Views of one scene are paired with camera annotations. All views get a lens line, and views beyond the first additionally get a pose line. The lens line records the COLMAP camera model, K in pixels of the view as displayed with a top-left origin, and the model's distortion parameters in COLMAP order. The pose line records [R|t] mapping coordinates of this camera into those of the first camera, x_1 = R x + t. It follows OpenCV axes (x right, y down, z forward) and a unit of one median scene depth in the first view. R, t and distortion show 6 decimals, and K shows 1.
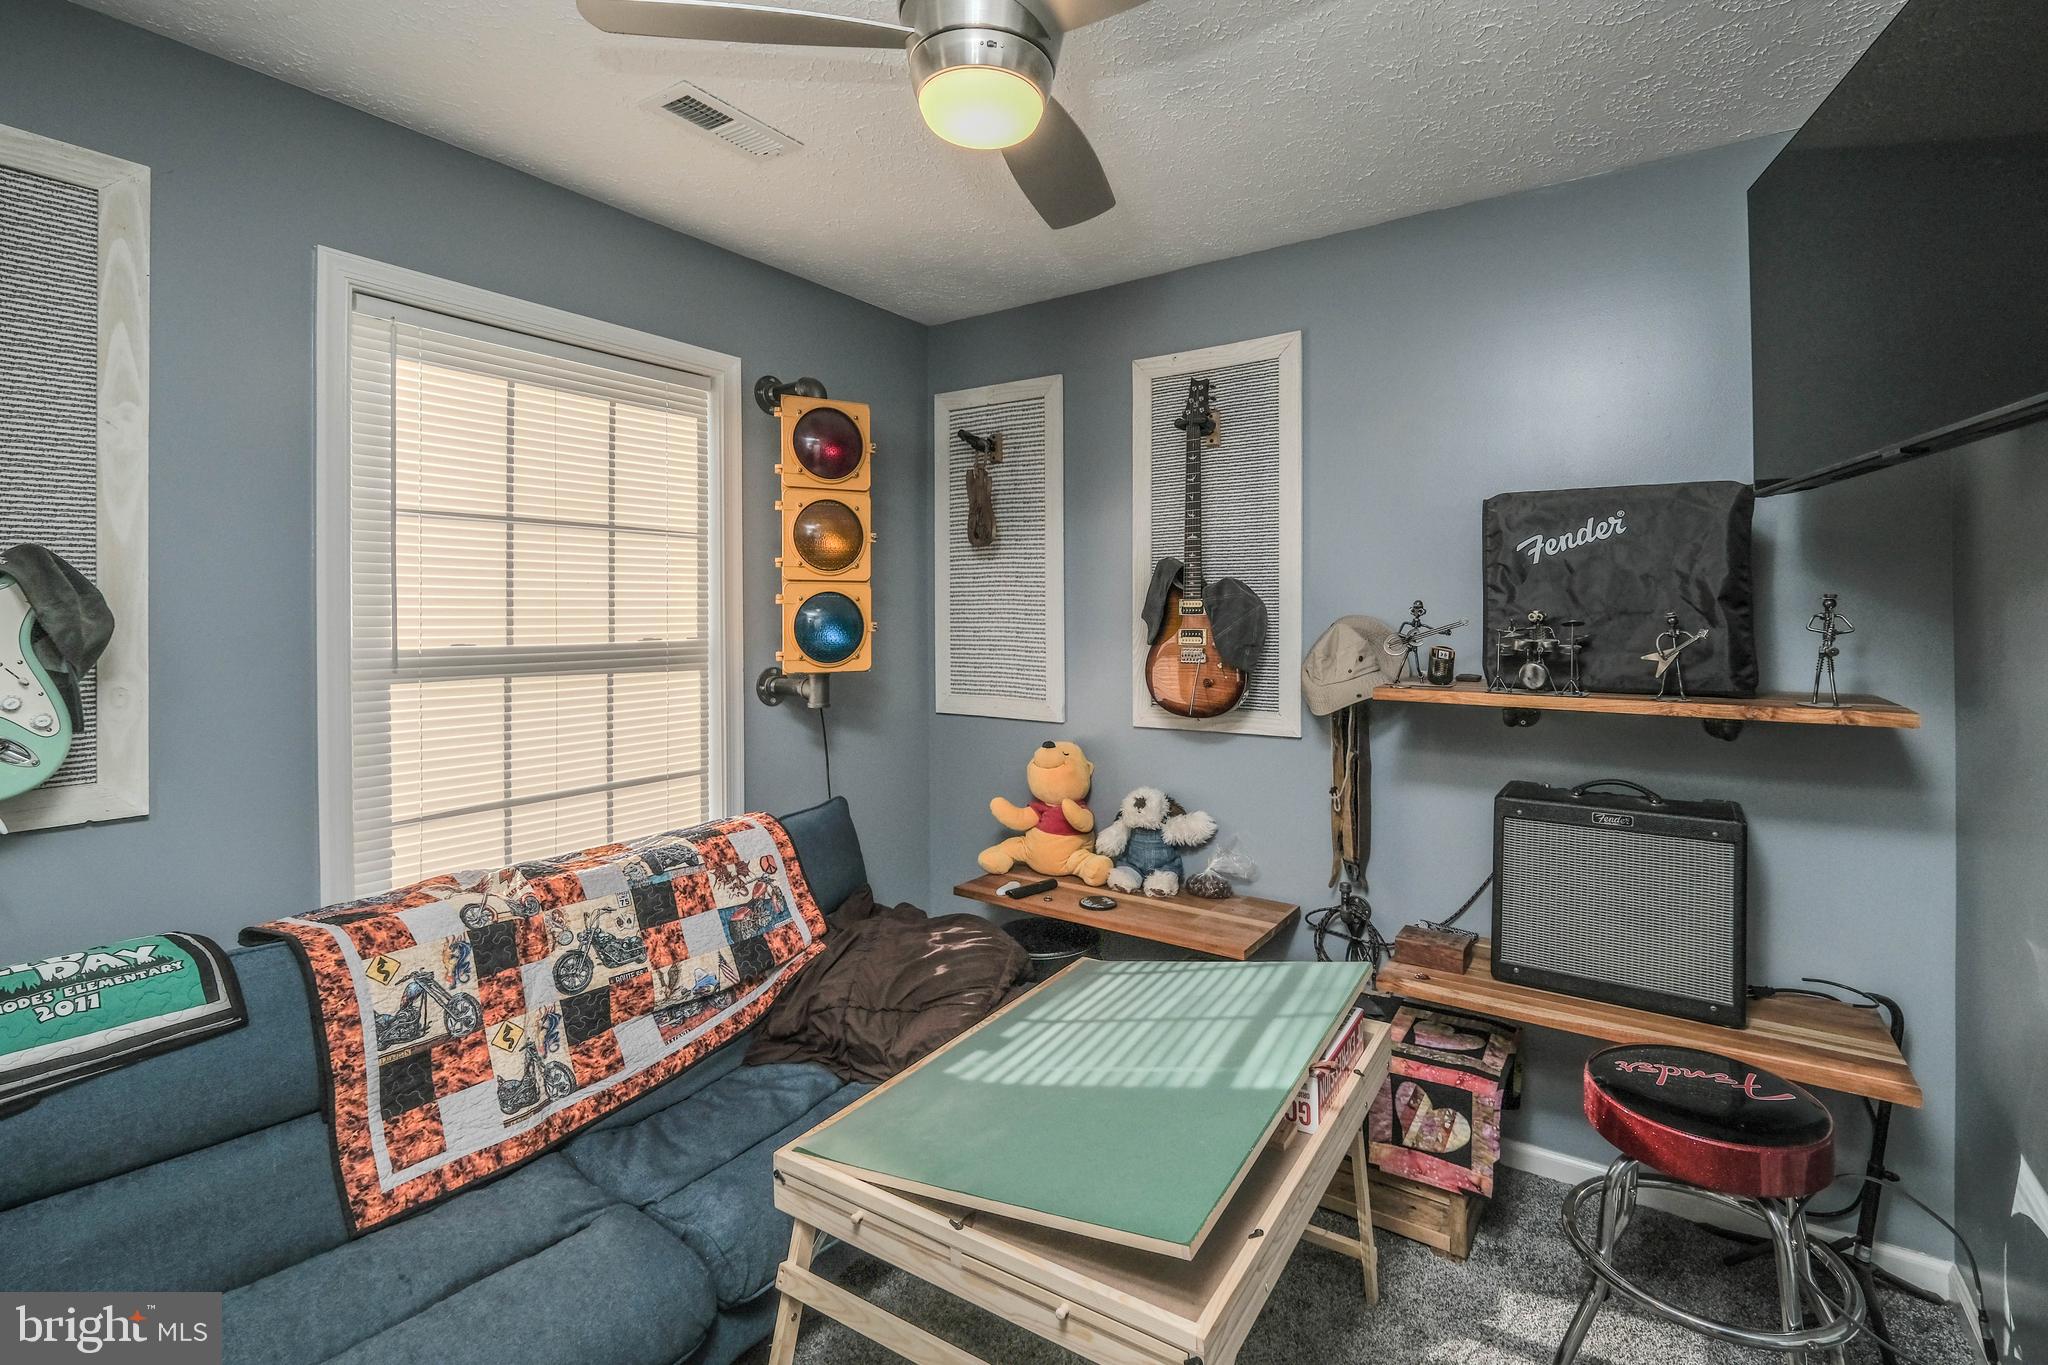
lens RADIAL K [[936.5, 0, 1023.4], [0, 936.5, 630.9], [0, 0, 1]] dist [-0.001500, -0.024693]
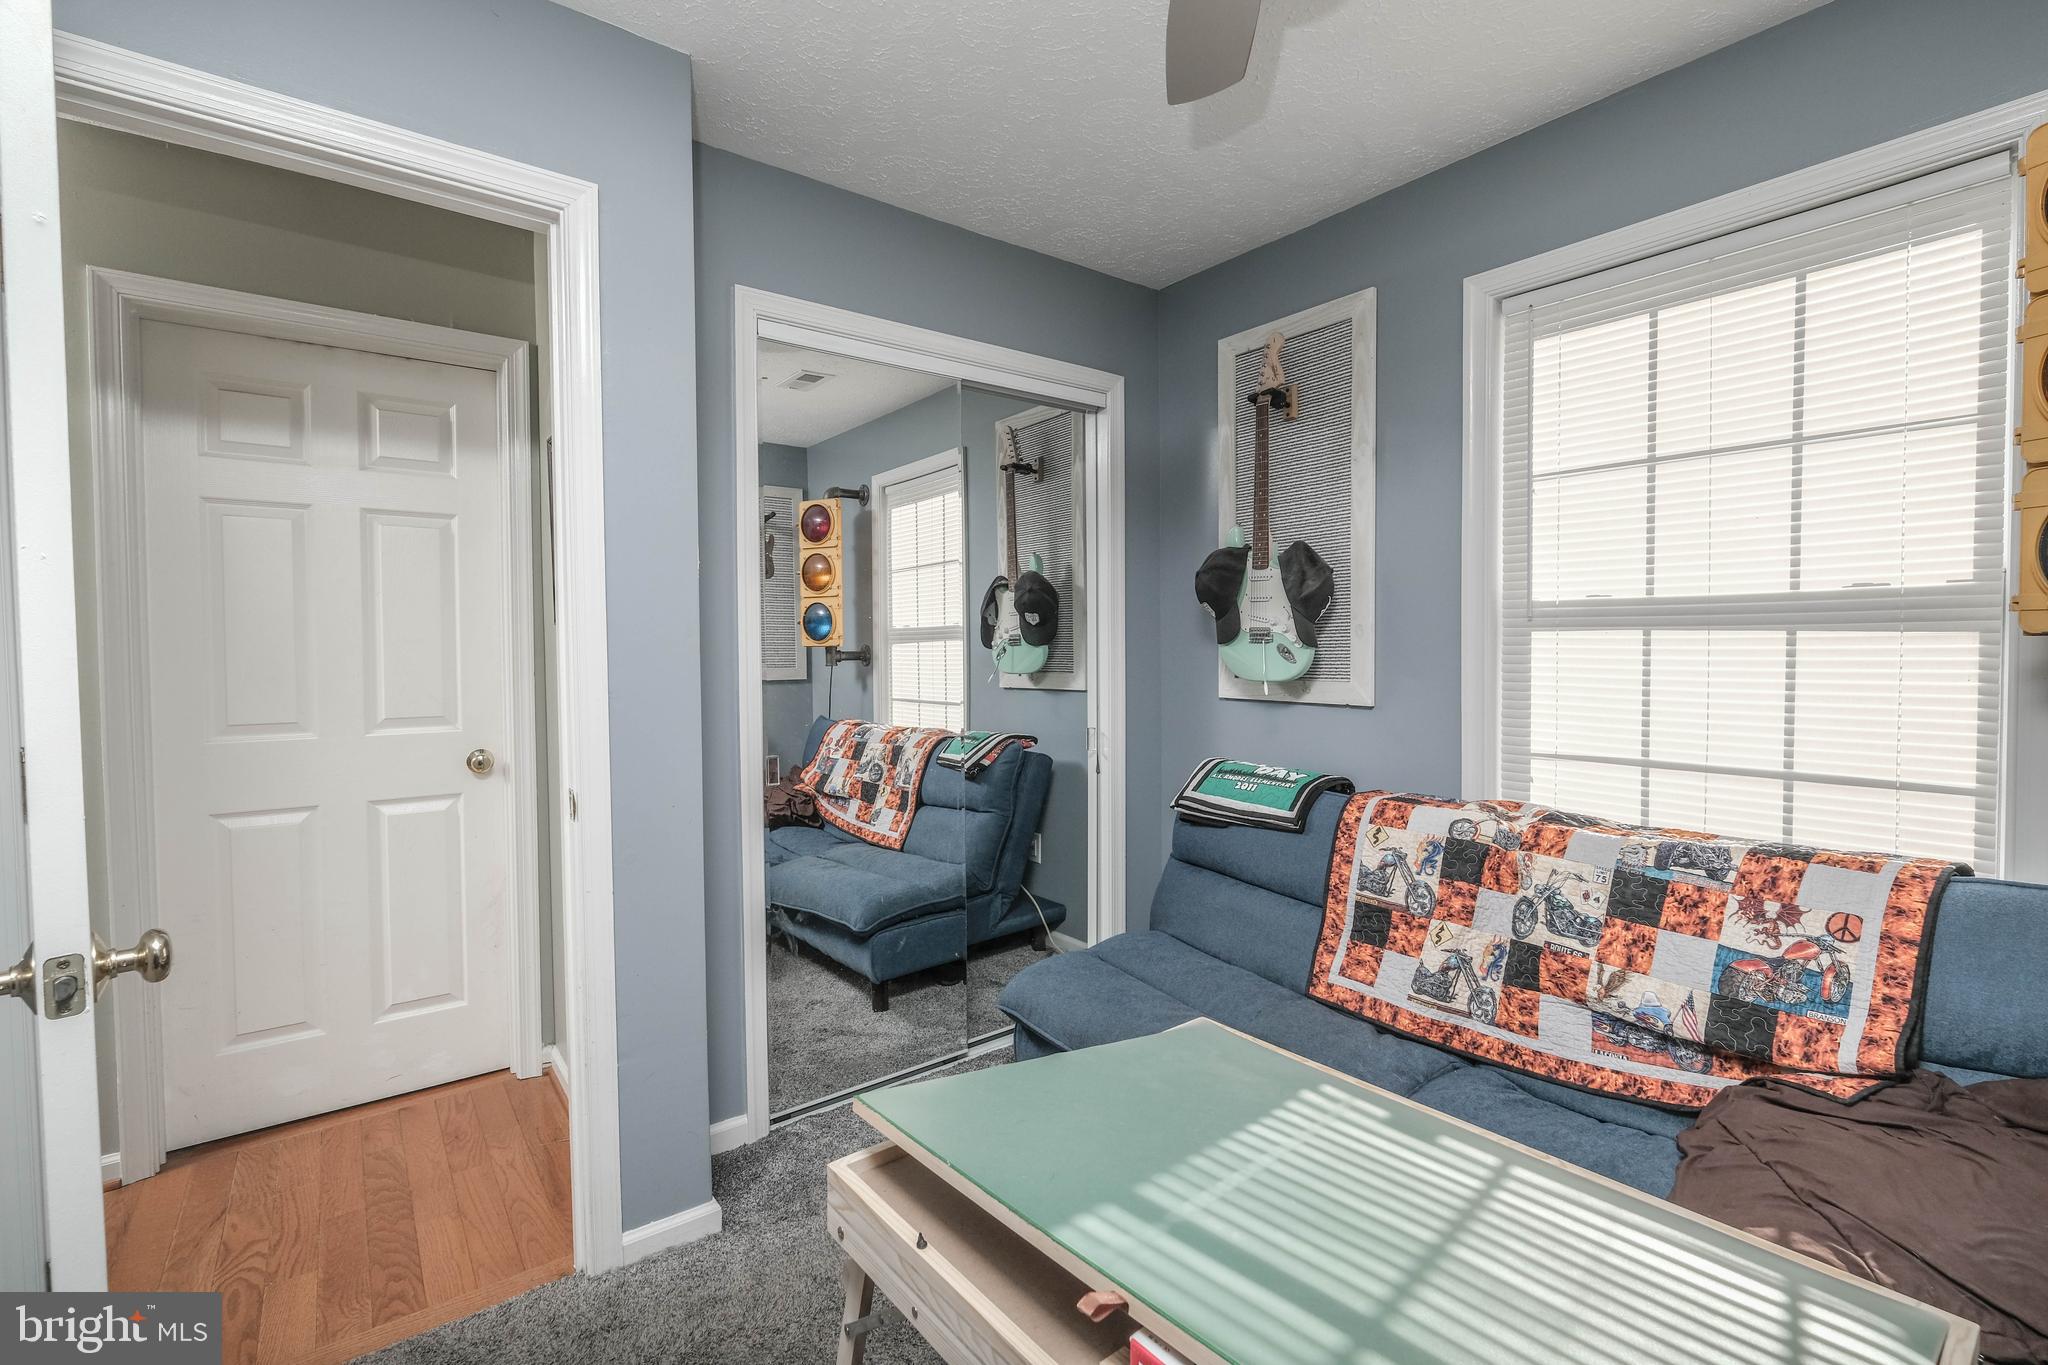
lens RADIAL K [[932.0, 0, 1027.3], [0, 932.0, 655.8], [0, 0, 1]] dist [-0.001096, -0.000151]
pose [[-0.342451, 0.031652, -0.939002, 0.627694], [-0.003362, 0.999385, 0.034914, 0.051797], [0.939530, 0.015113, -0.342134, 0.838480]]
